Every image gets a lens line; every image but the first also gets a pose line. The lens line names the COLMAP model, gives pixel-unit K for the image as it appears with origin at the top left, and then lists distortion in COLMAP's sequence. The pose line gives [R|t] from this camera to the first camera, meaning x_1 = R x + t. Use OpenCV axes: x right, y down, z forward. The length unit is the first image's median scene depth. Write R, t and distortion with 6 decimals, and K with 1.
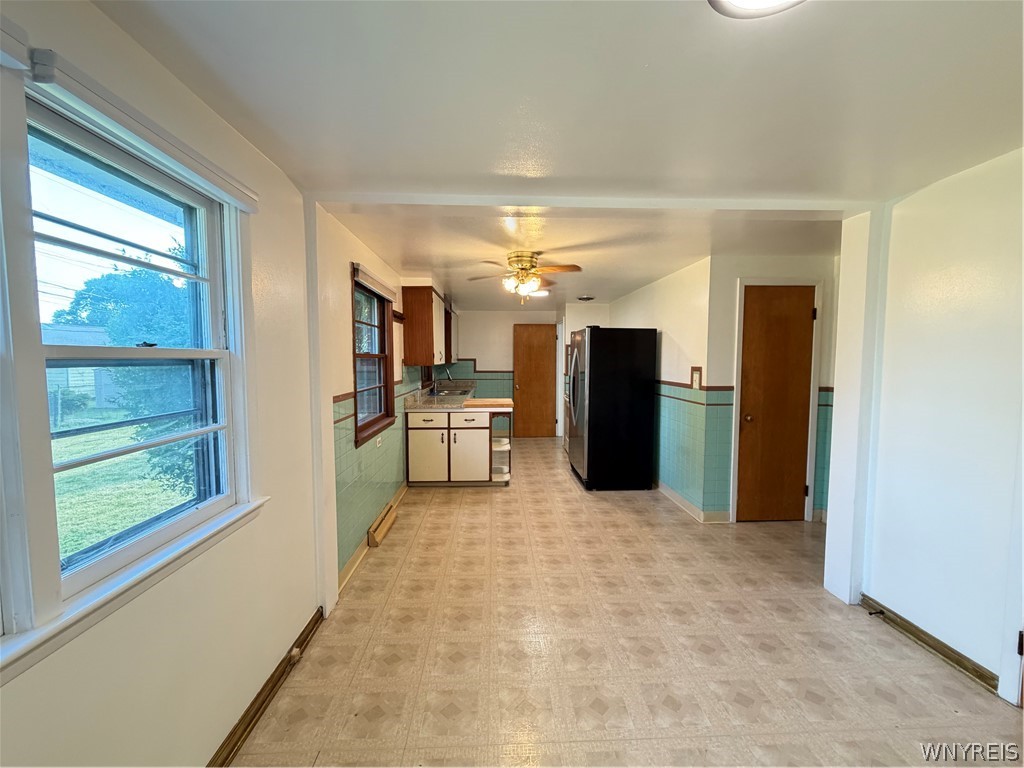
lens RADIAL K [[414.0, 0, 511.2], [0, 414.0, 384.5], [0, 0, 1]] dist [0.004191, 0.000178]
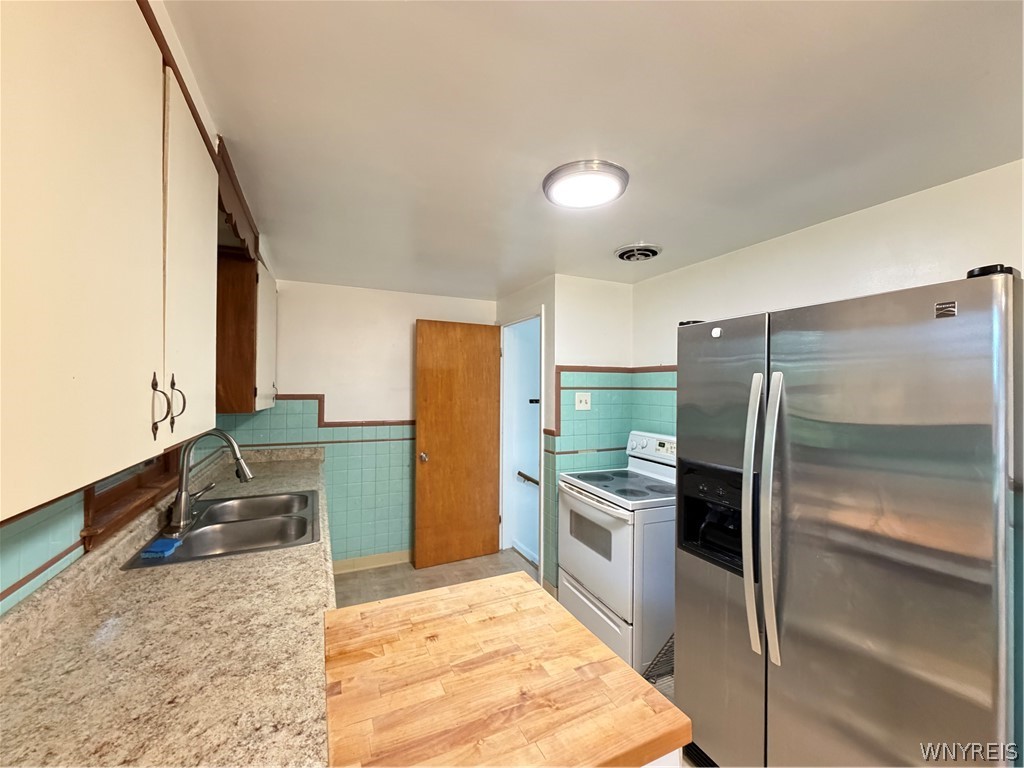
lens RADIAL K [[414.0, 0, 511.4], [0, 414.0, 384.0], [0, 0, 1]] dist [0.004191, 0.000178]
pose [[0.926037, 0.009964, 0.377300, -0.067528], [0.015694, 0.997771, -0.064867, -0.042143], [-0.377105, 0.065990, 0.923816, 0.525819]]
